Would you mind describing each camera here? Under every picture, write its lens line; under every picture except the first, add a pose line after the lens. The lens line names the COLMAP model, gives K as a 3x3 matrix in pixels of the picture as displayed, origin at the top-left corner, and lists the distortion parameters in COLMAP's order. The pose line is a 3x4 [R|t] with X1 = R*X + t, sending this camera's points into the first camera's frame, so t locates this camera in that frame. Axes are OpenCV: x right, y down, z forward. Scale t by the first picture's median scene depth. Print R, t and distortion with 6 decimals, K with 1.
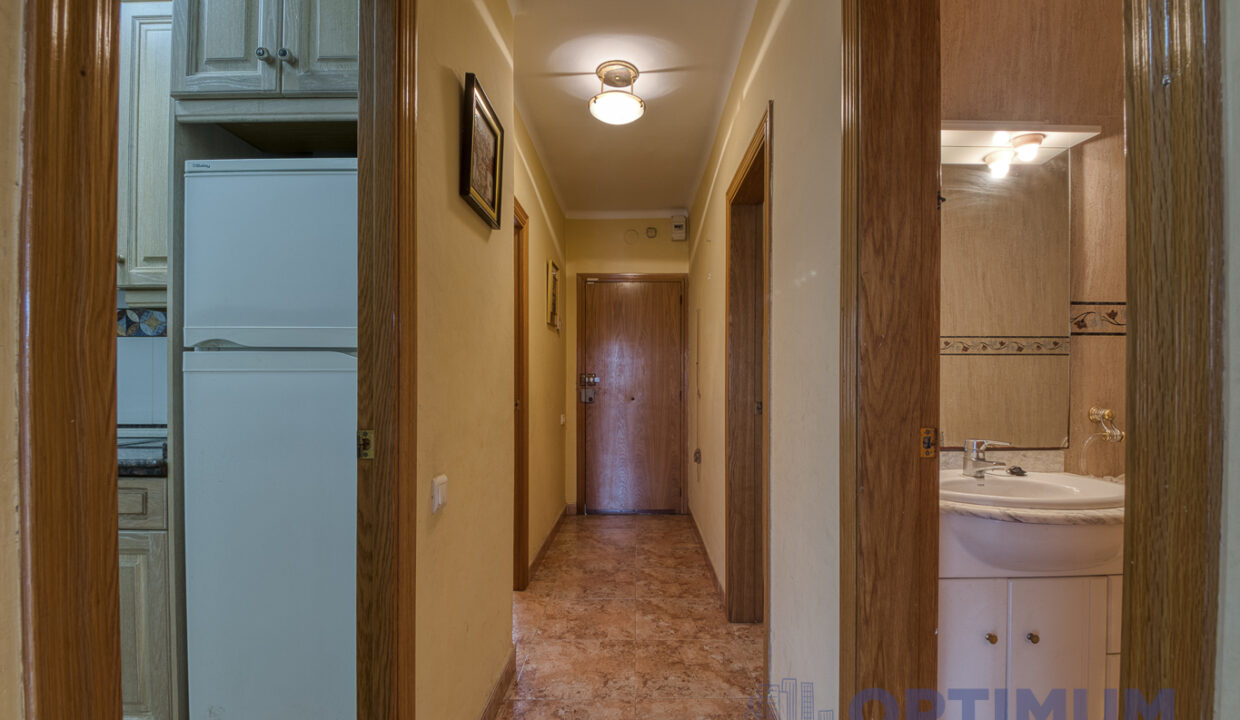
lens RADIAL K [[547.2, 0, 637.9], [0, 547.2, 383.7], [0, 0, 1]] dist [0.001097, -0.024768]
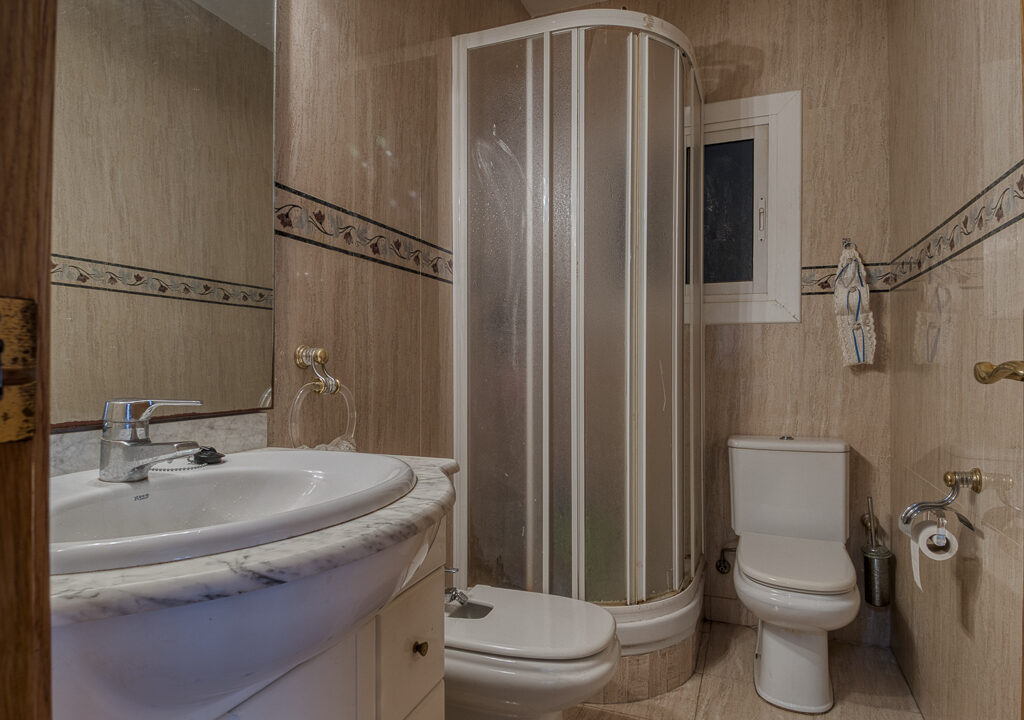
lens RADIAL K [[584.0, 0, 519.8], [0, 584.0, 365.1], [0, 0, 1]] dist [0.048590, -0.058432]
pose [[0.368845, 0.000023, 0.929491, 0.240153], [-0.000364, 1.000000, 0.000120, 0.062860], [-0.929491, -0.000382, 0.368845, 0.439628]]
